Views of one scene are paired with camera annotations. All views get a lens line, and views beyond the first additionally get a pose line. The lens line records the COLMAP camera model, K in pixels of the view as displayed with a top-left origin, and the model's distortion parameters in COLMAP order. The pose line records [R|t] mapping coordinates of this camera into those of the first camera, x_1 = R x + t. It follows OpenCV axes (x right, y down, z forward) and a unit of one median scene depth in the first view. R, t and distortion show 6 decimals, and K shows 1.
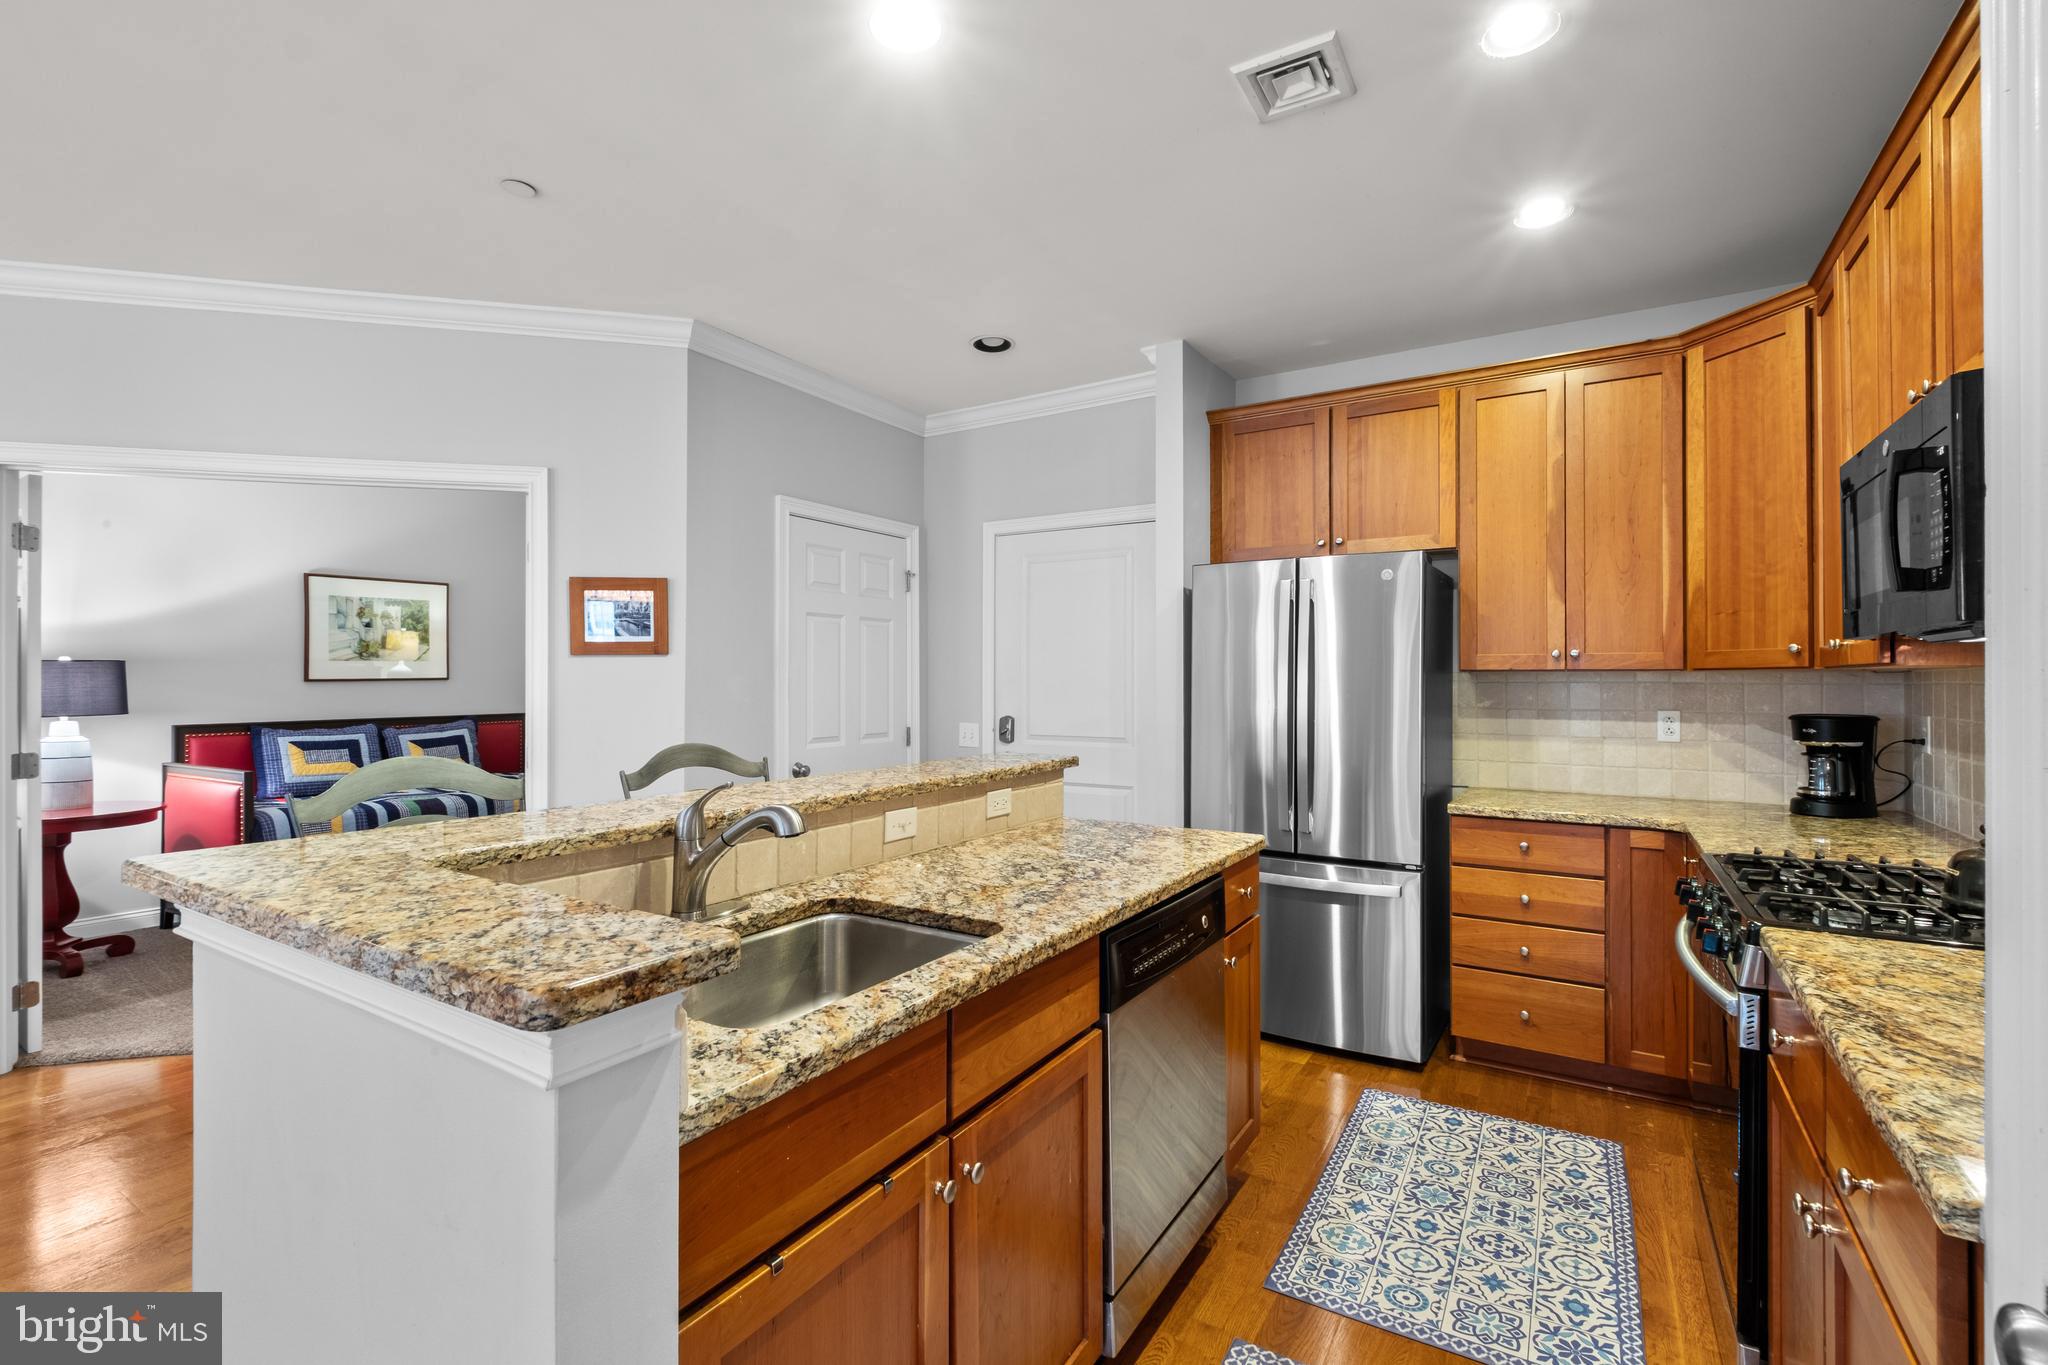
lens RADIAL K [[890.4, 0, 1031.7], [0, 890.4, 664.6], [0, 0, 1]] dist [0.006908, -0.006376]
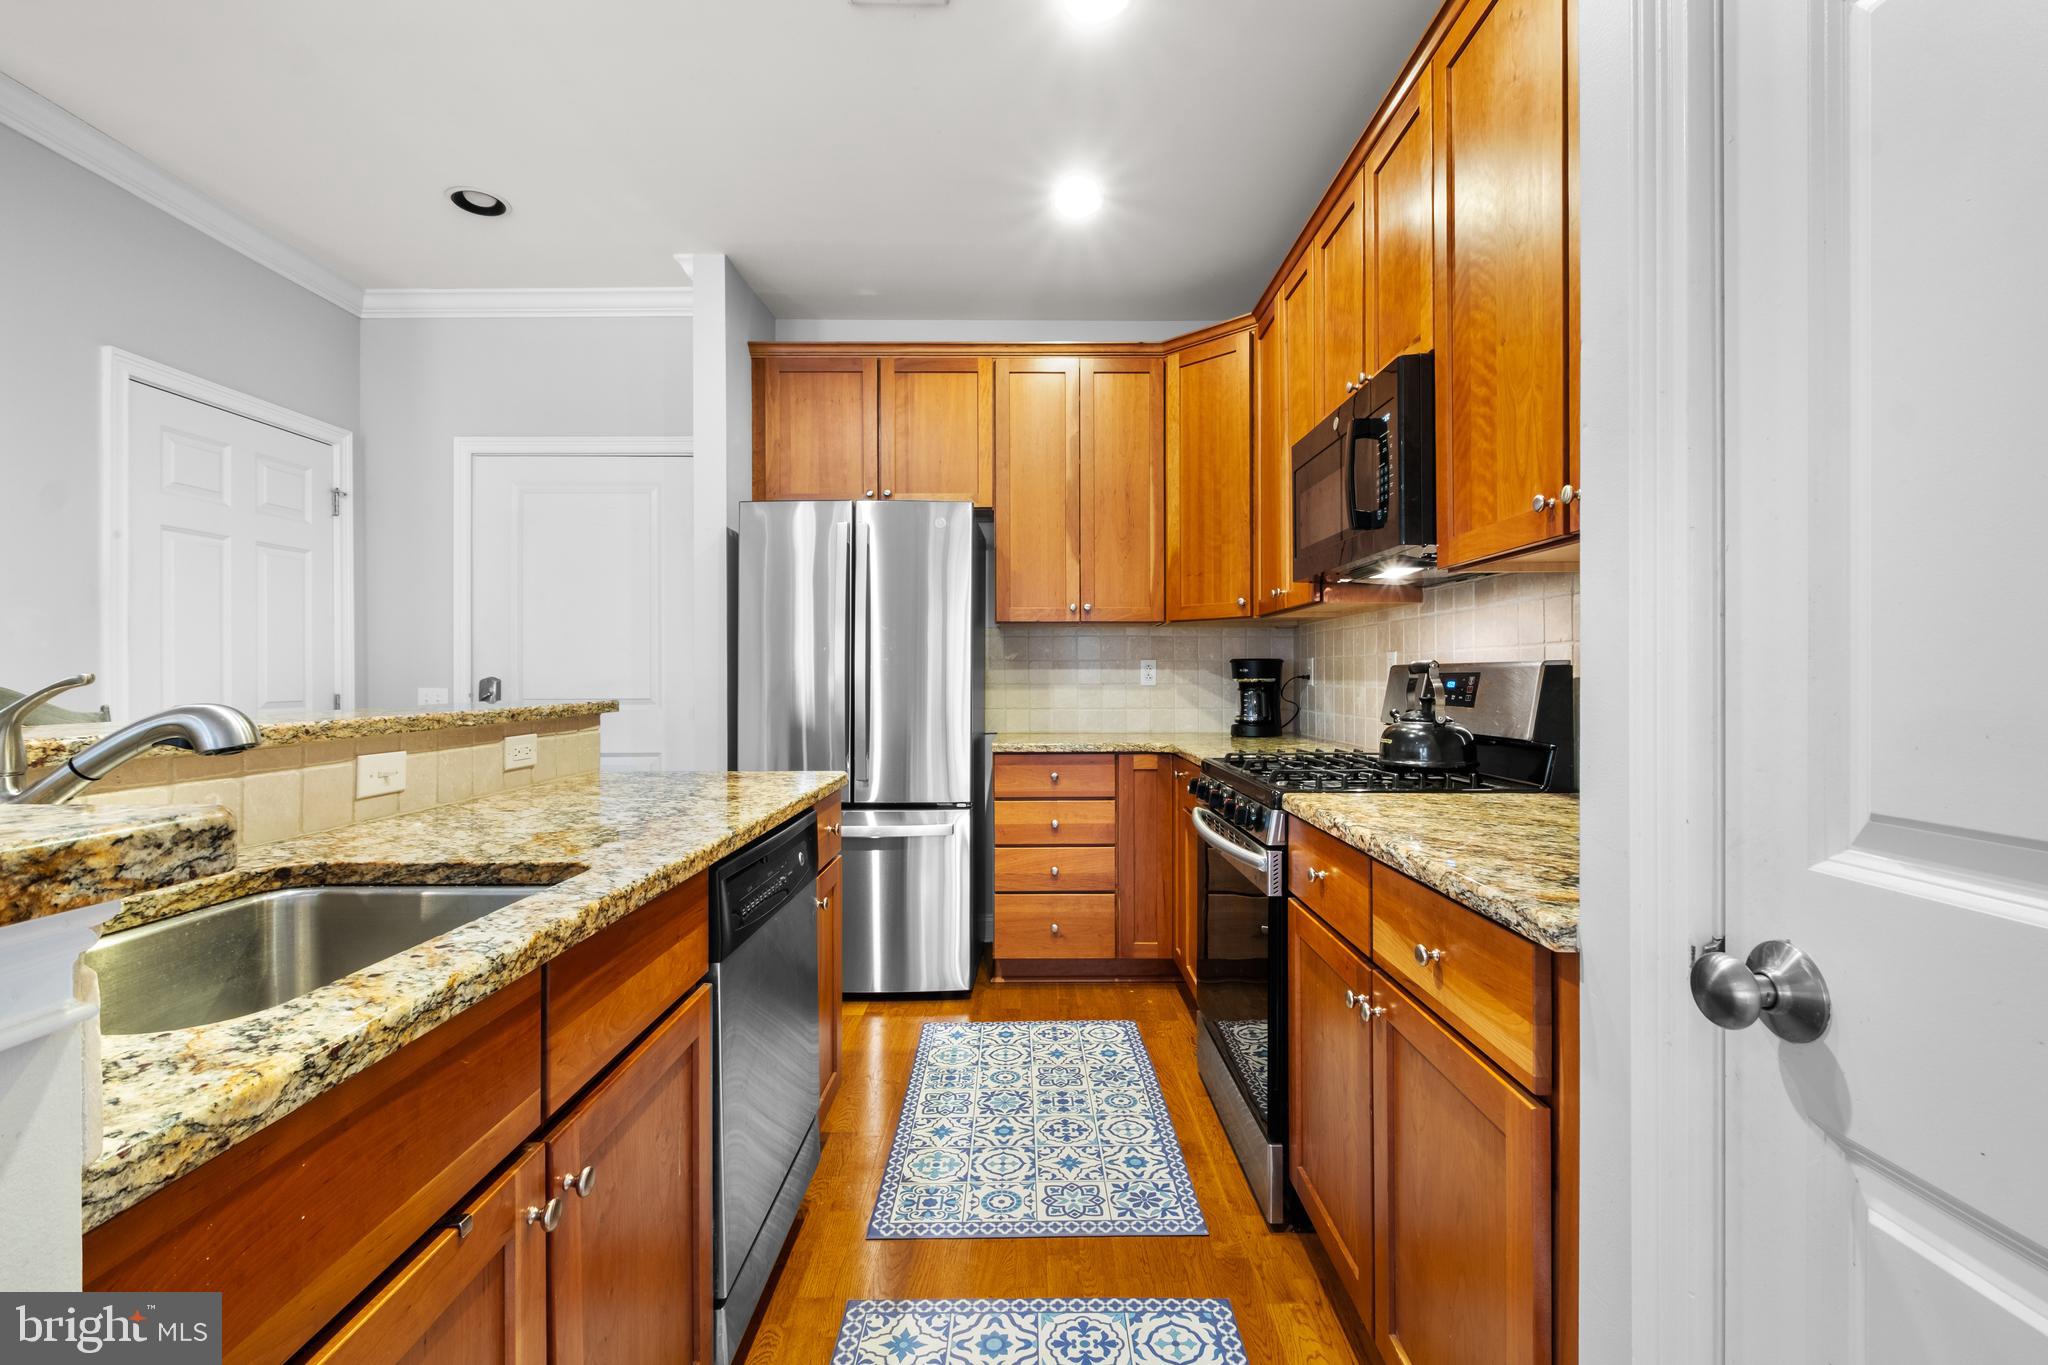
lens RADIAL K [[890.4, 0, 1025.3], [0, 890.4, 663.9], [0, 0, 1]] dist [0.006908, -0.006376]
pose [[0.854180, 0.000636, 0.519977, -0.051237], [-0.005912, 0.999946, 0.008490, 0.053374], [-0.519944, -0.010326, 0.854138, 0.074839]]
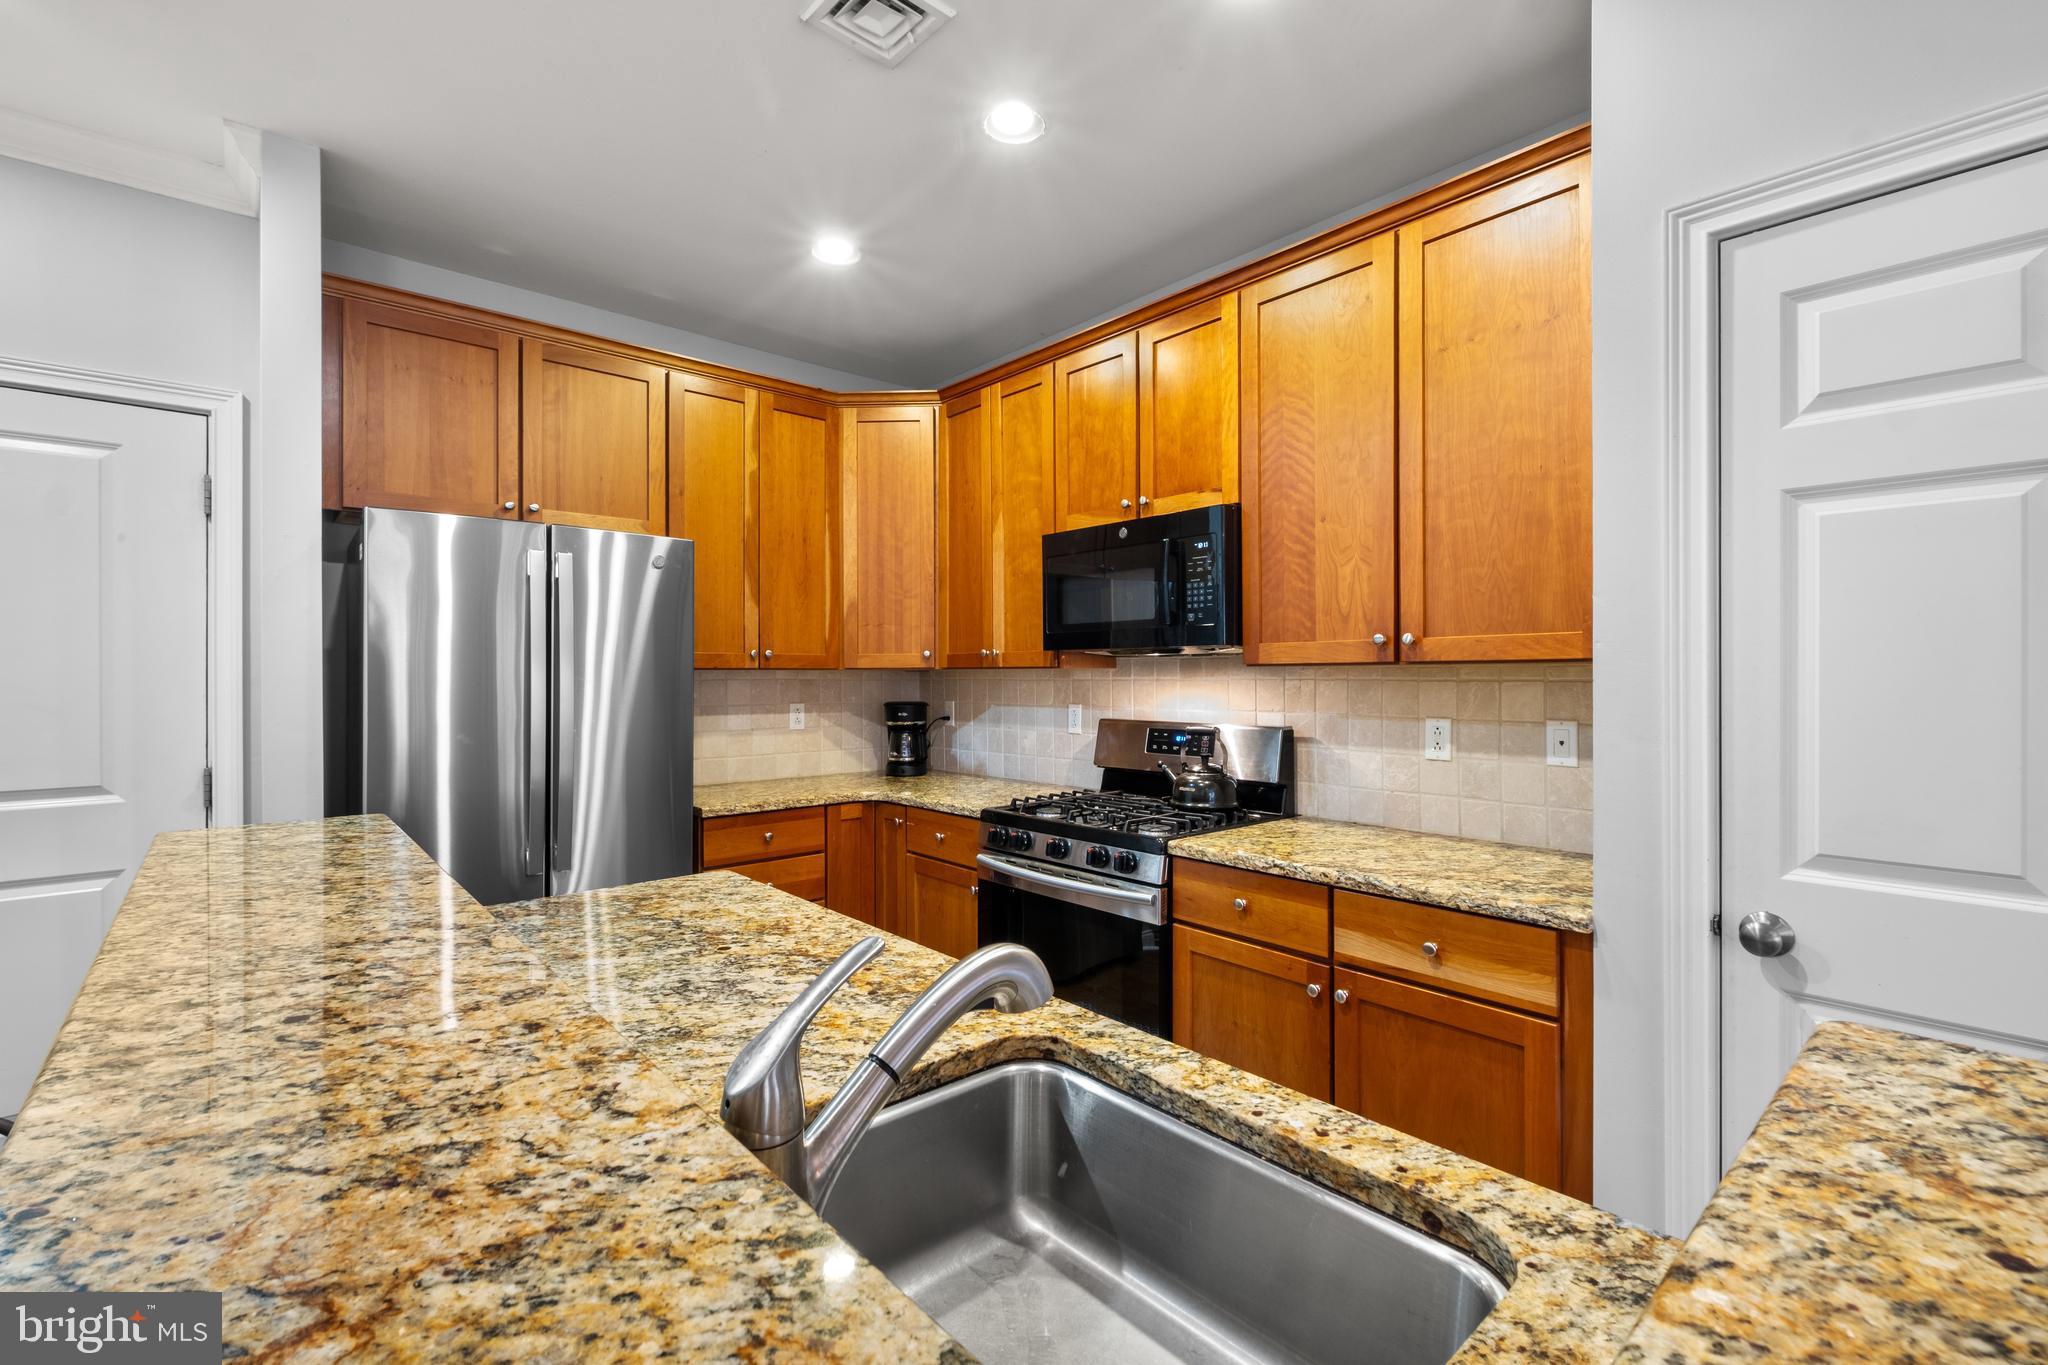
lens RADIAL K [[890.4, 0, 1032.1], [0, 890.4, 673.1], [0, 0, 1]] dist [0.006908, -0.006376]
pose [[0.294281, -0.003091, 0.955714, -0.355689], [-0.016277, 0.999834, 0.008245, -0.003472], [-0.955580, -0.017982, 0.294182, 0.395440]]
